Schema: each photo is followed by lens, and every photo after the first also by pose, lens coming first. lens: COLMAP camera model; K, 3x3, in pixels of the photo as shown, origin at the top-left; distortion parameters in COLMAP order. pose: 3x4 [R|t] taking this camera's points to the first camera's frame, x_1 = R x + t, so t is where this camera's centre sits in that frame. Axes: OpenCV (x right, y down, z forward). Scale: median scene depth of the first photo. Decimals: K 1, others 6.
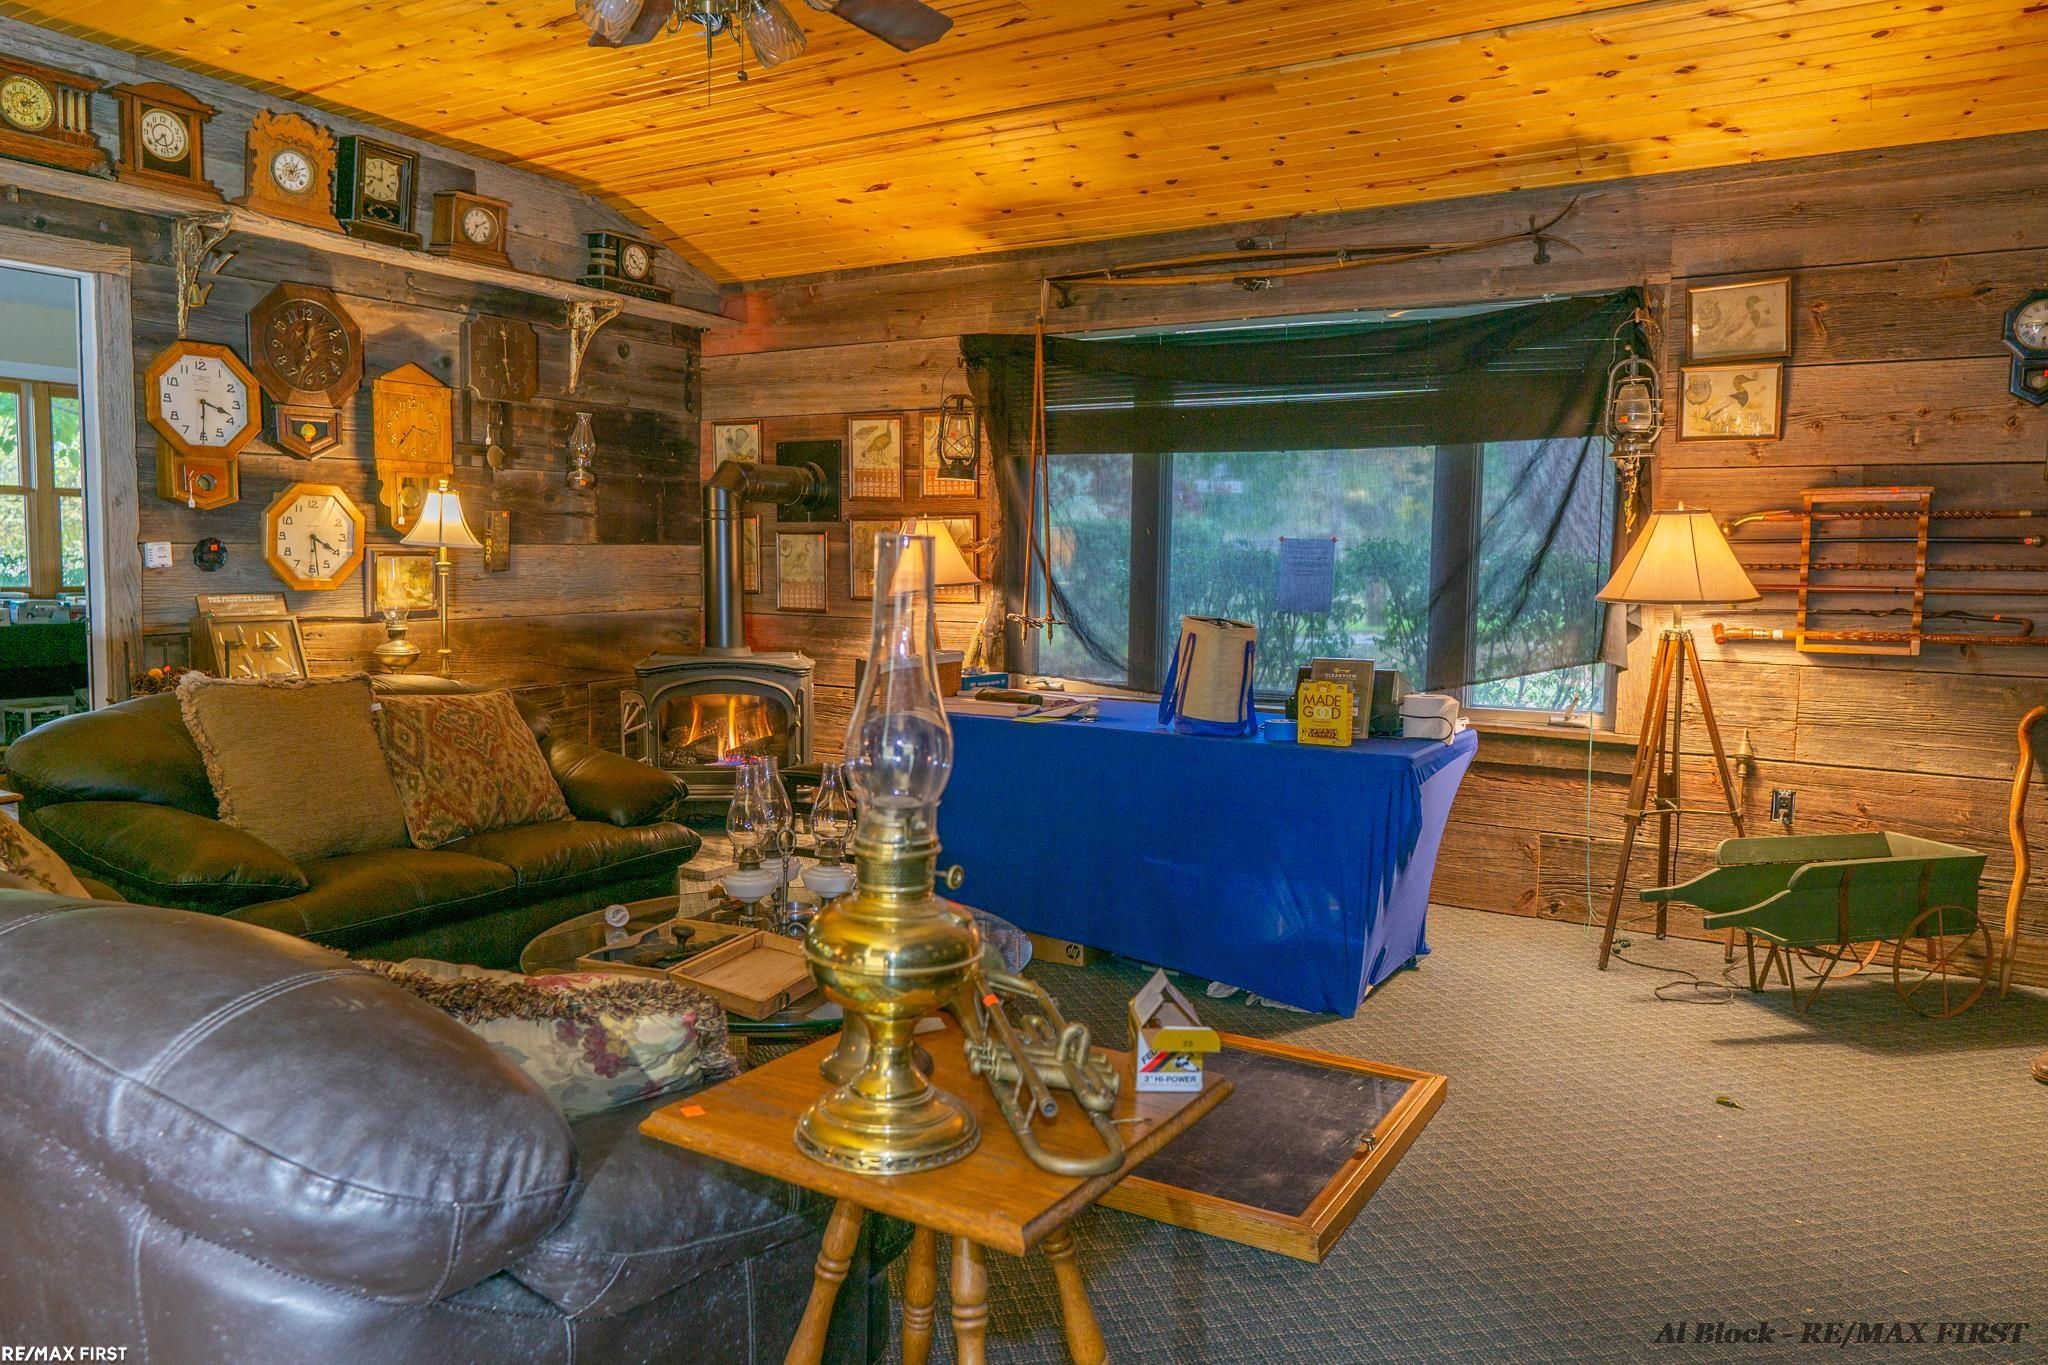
lens RADIAL K [[1449.6, 0, 1020.9], [0, 1449.6, 681.7], [0, 0, 1]] dist [-0.007269, -0.005684]
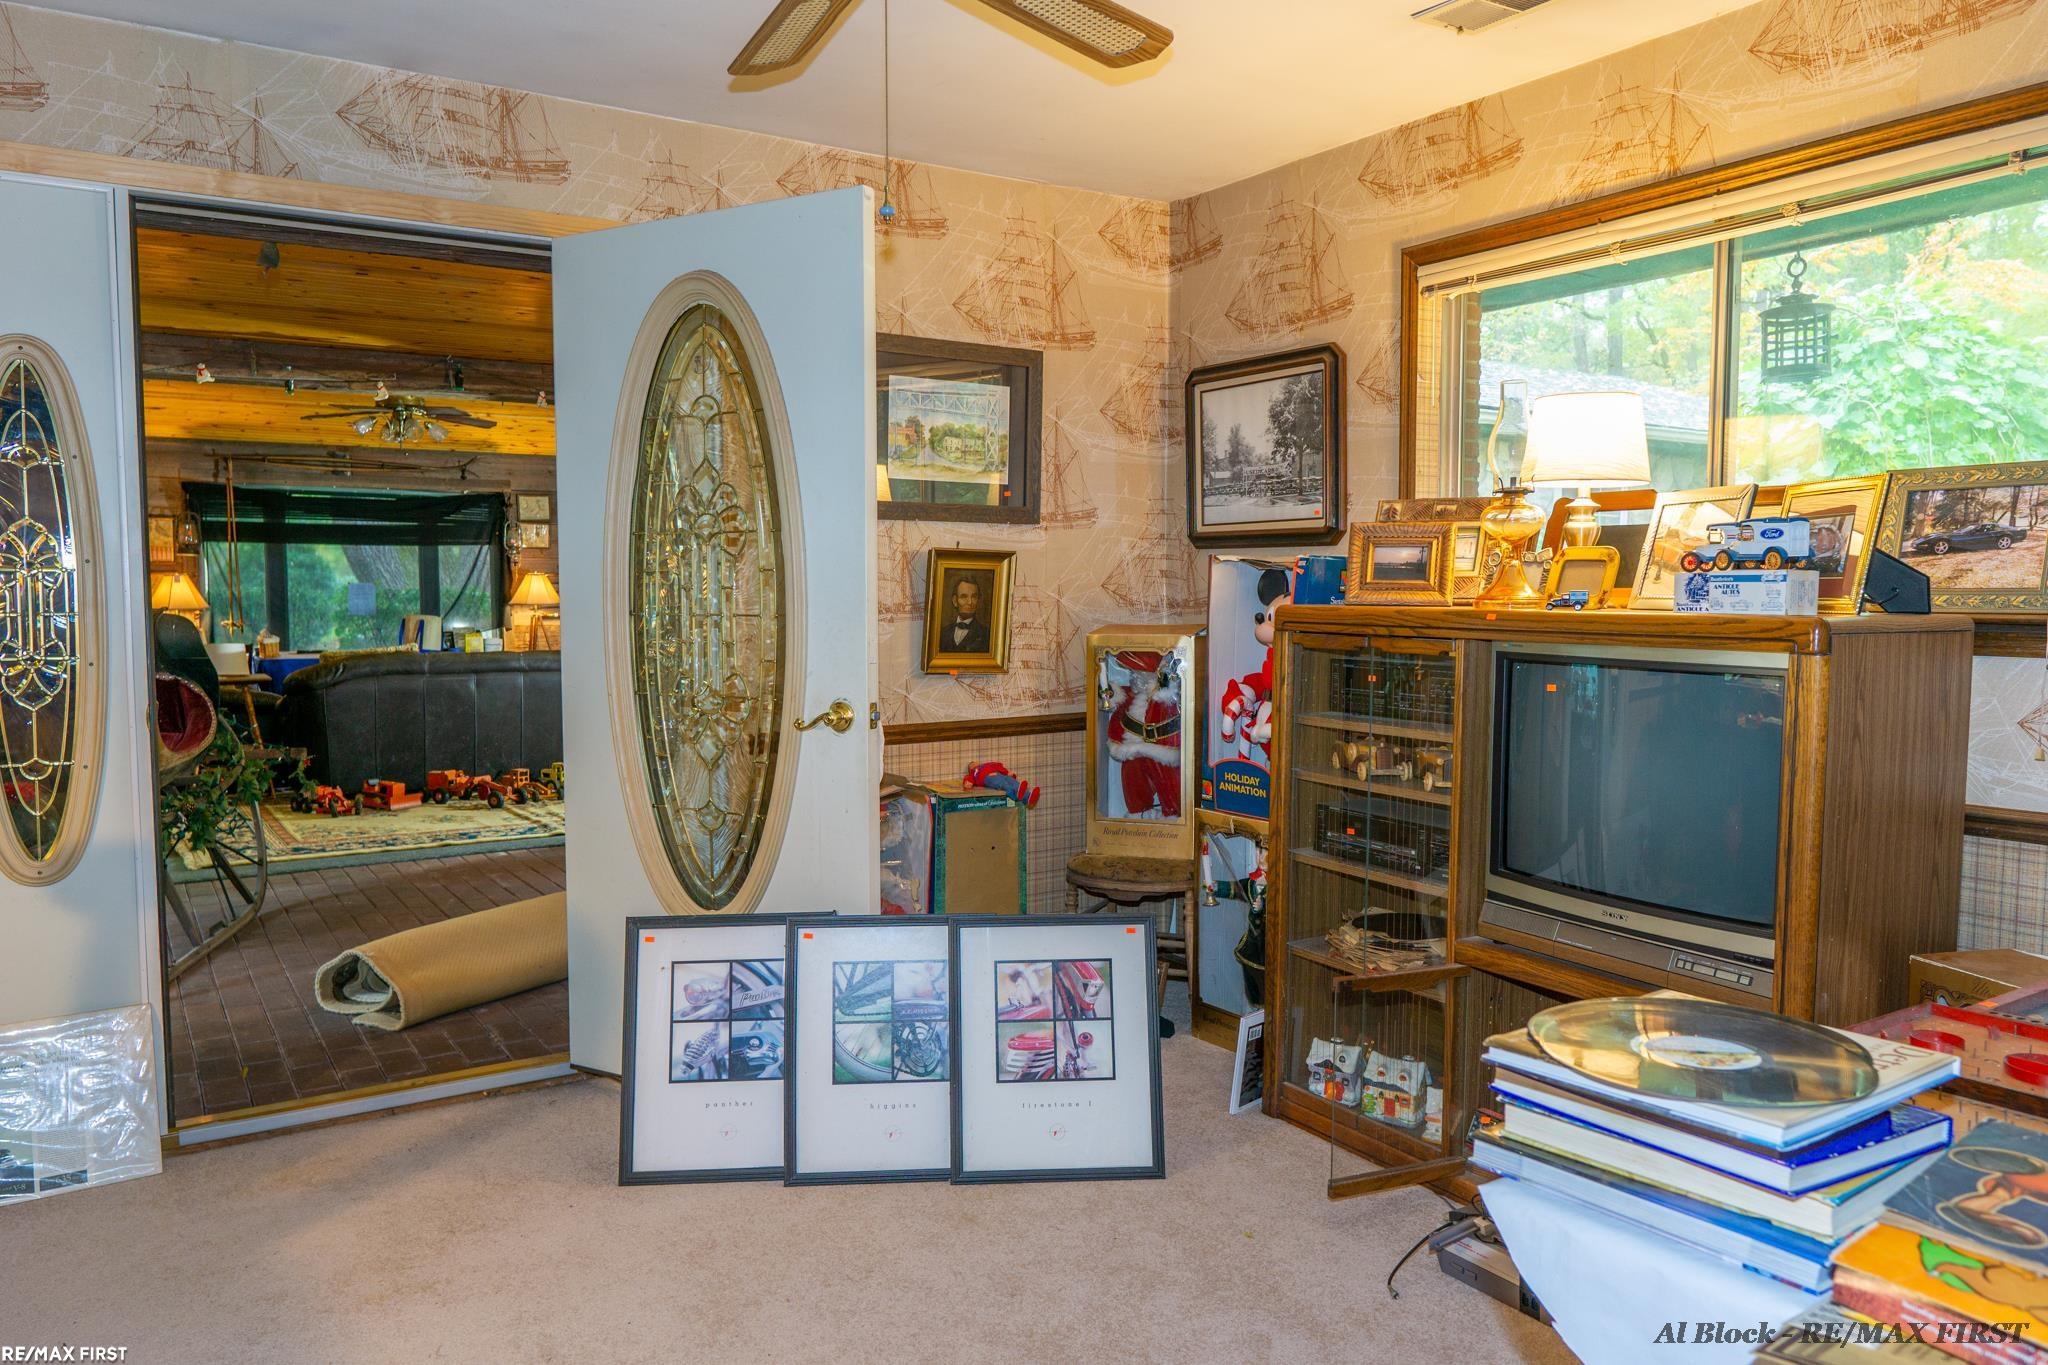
lens RADIAL K [[1449.6, 0, 1031.5], [0, 1449.6, 682.2], [0, 0, 1]] dist [-0.007269, -0.005684]
pose [[0.419340, -0.071811, 0.904985, -1.475086], [0.081878, 0.995795, 0.041078, 0.051622], [-0.904129, 0.056873, 0.423457, -0.942899]]
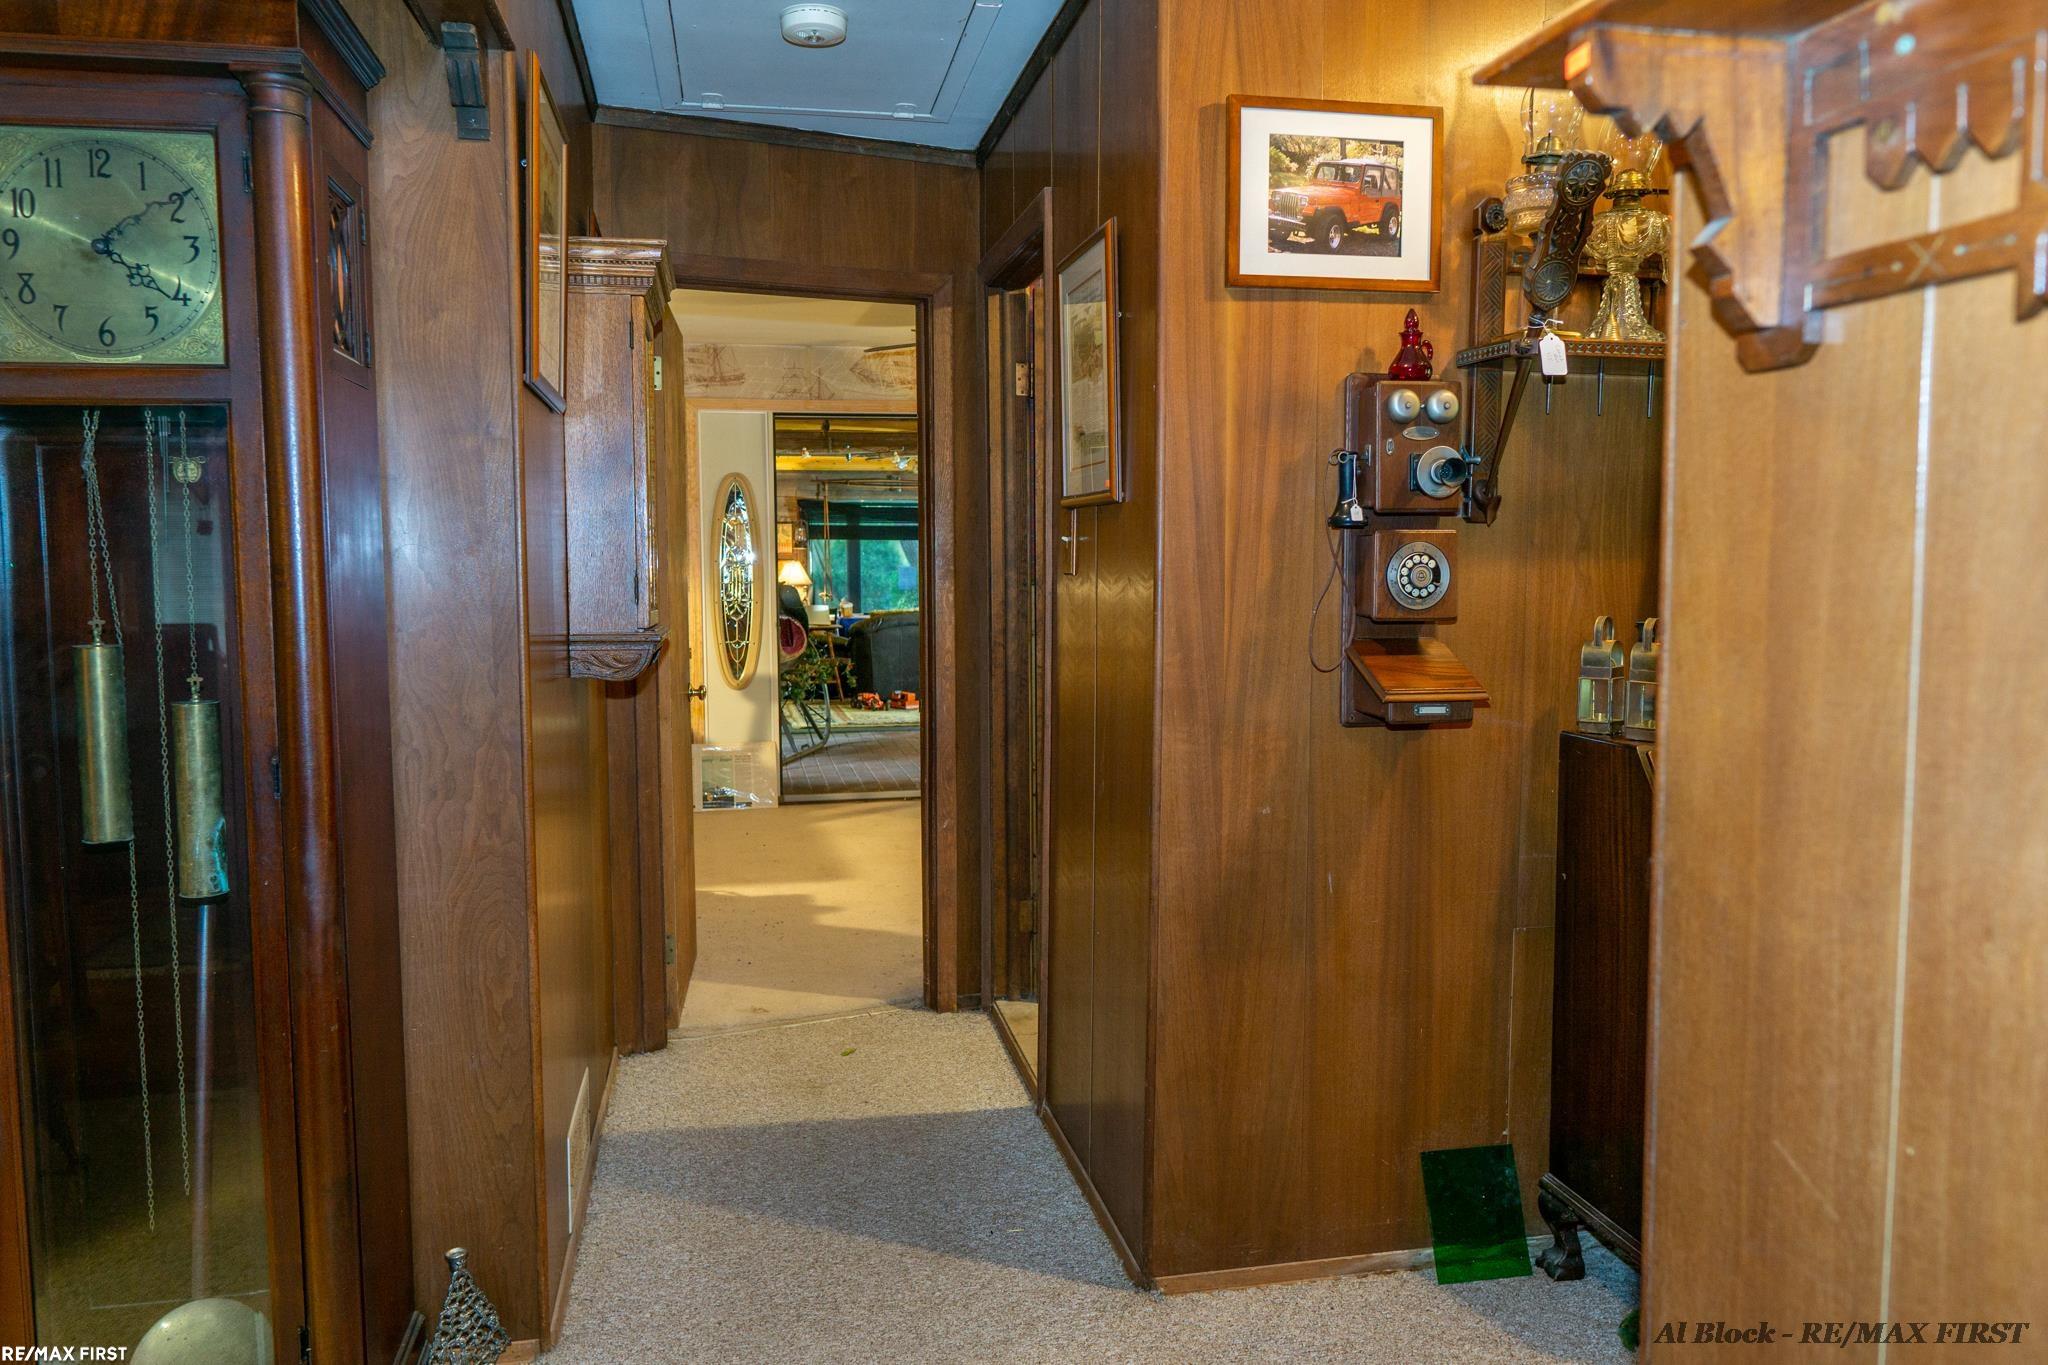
lens RADIAL K [[1449.6, 0, 1020.1], [0, 1449.6, 682.5], [0, 0, 1]] dist [-0.007269, -0.005684]
pose [[0.727236, -0.068384, 0.682972, -1.908276], [0.069812, 0.997234, 0.025514, 0.098112], [-0.682828, 0.029124, 0.729998, -1.587040]]
